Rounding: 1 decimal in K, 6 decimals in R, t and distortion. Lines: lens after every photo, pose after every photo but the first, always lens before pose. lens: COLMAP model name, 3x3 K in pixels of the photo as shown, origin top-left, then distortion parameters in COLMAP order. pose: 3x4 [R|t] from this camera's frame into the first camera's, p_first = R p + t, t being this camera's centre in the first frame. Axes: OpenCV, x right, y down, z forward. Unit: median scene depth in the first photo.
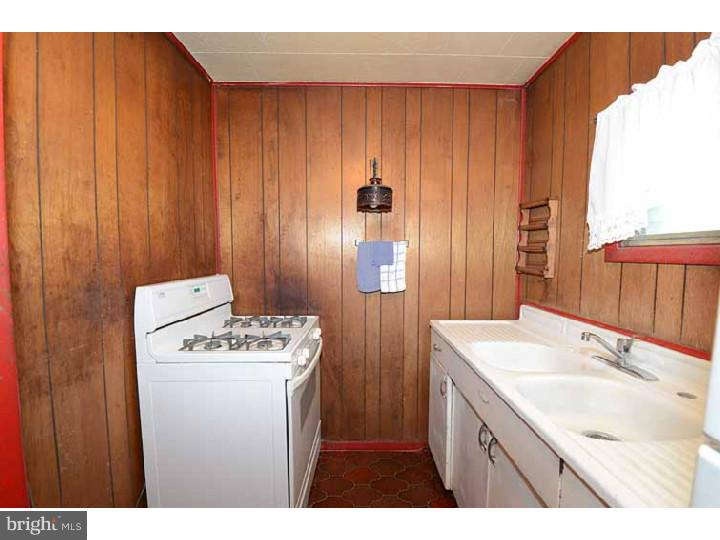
lens RADIAL K [[314.6, 0, 365.4], [0, 314.6, 273.9], [0, 0, 1]] dist [0.018691, -0.017547]
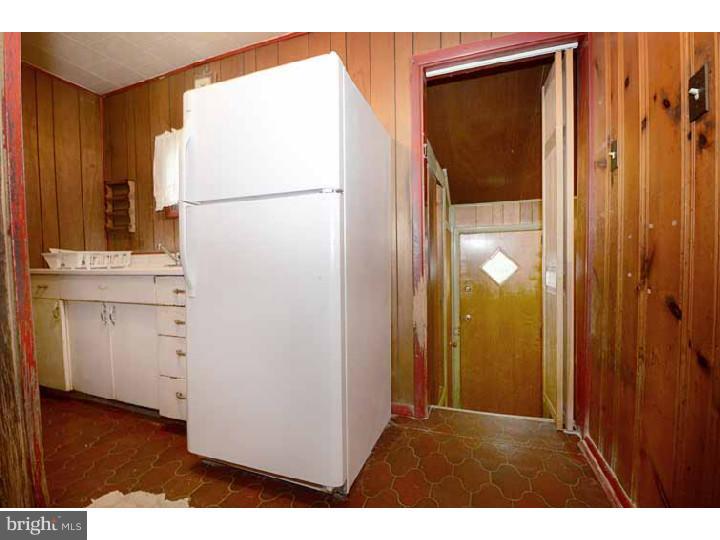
lens RADIAL K [[314.6, 0, 365.4], [0, 314.6, 273.9], [0, 0, 1]] dist [0.018691, -0.017547]
pose [[0.369798, -0.041751, 0.928174, -0.428141], [0.071110, 0.997332, 0.016530, 0.269584], [-0.926387, 0.059890, 0.371780, -0.597328]]
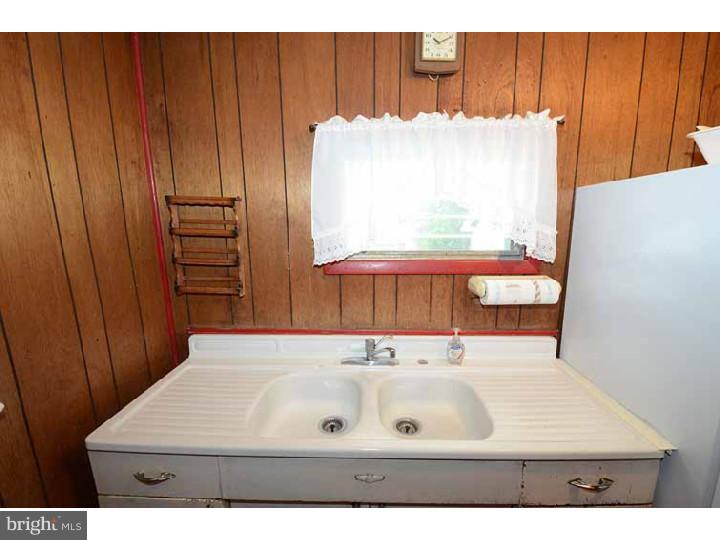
lens RADIAL K [[314.6, 0, 365.4], [0, 314.6, 273.9], [0, 0, 1]] dist [0.018691, -0.017547]
pose [[0.030689, -0.219947, 0.975029, -0.210034], [0.058469, 0.974213, 0.217922, -0.209019], [-0.997817, 0.050321, 0.042757, 0.646854]]
